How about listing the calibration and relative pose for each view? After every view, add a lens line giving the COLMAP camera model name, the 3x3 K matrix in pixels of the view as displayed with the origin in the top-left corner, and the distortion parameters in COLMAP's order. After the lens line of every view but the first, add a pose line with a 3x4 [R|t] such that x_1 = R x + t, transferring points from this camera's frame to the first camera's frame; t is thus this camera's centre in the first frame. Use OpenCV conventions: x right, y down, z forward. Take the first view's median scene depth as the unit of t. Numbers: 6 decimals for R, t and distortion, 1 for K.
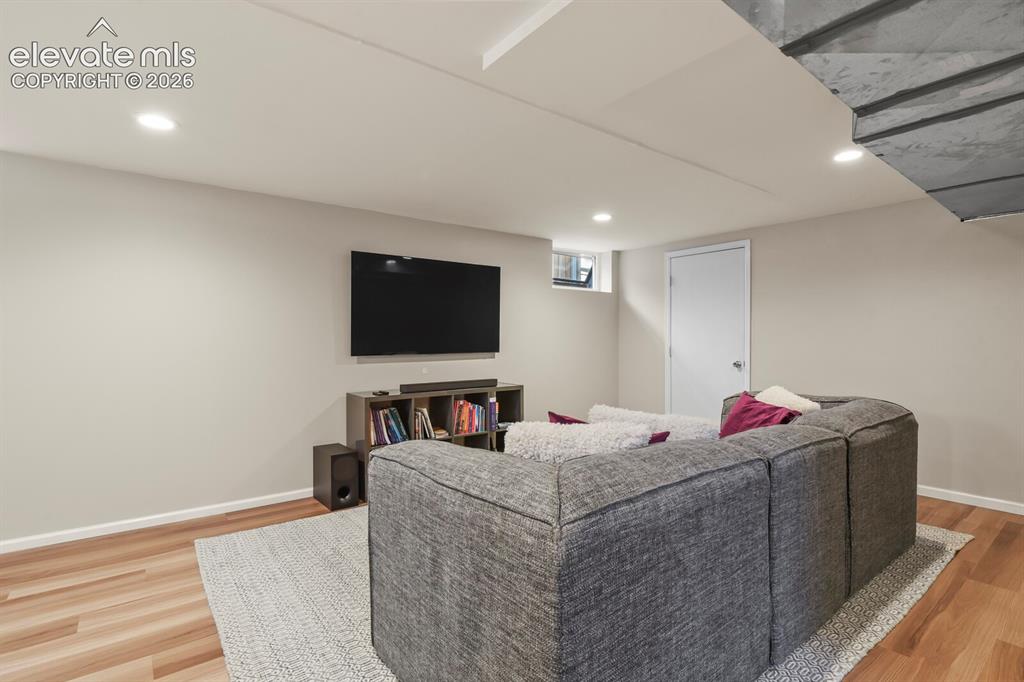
lens RADIAL K [[492.9, 0, 515.5], [0, 492.9, 339.5], [0, 0, 1]] dist [-0.000603, -0.000039]
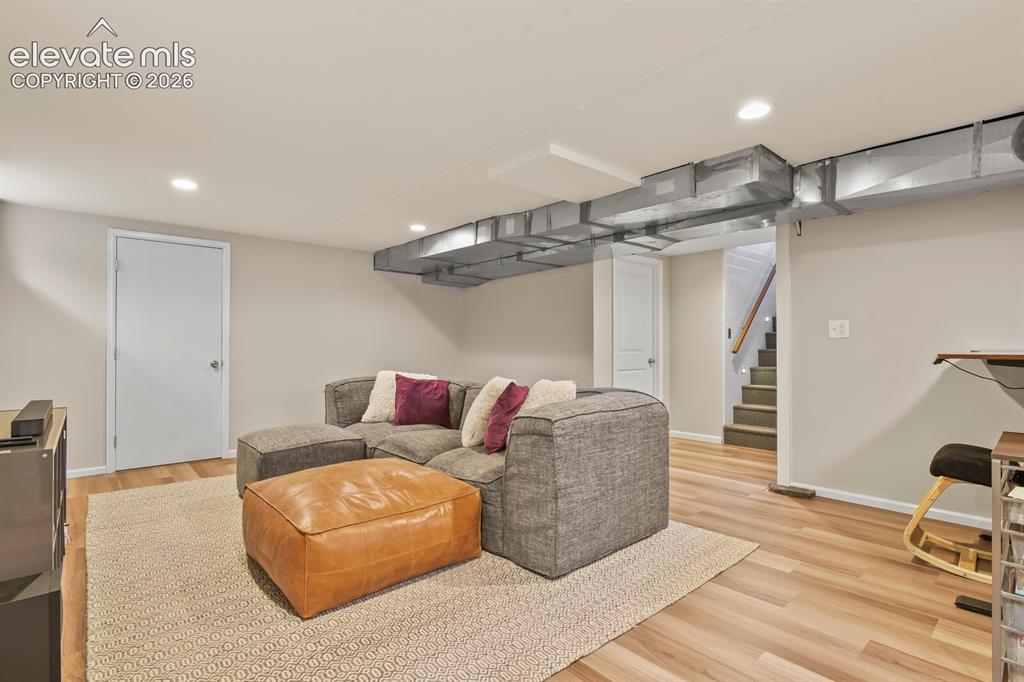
lens RADIAL K [[492.9, 0, 514.8], [0, 492.9, 344.3], [0, 0, 1]] dist [-0.000603, -0.000039]
pose [[-0.054229, 0.005617, 0.998513, -1.623815], [0.004429, 0.999976, -0.005385, 0.052087], [-0.998519, 0.004131, -0.054252, 1.248307]]
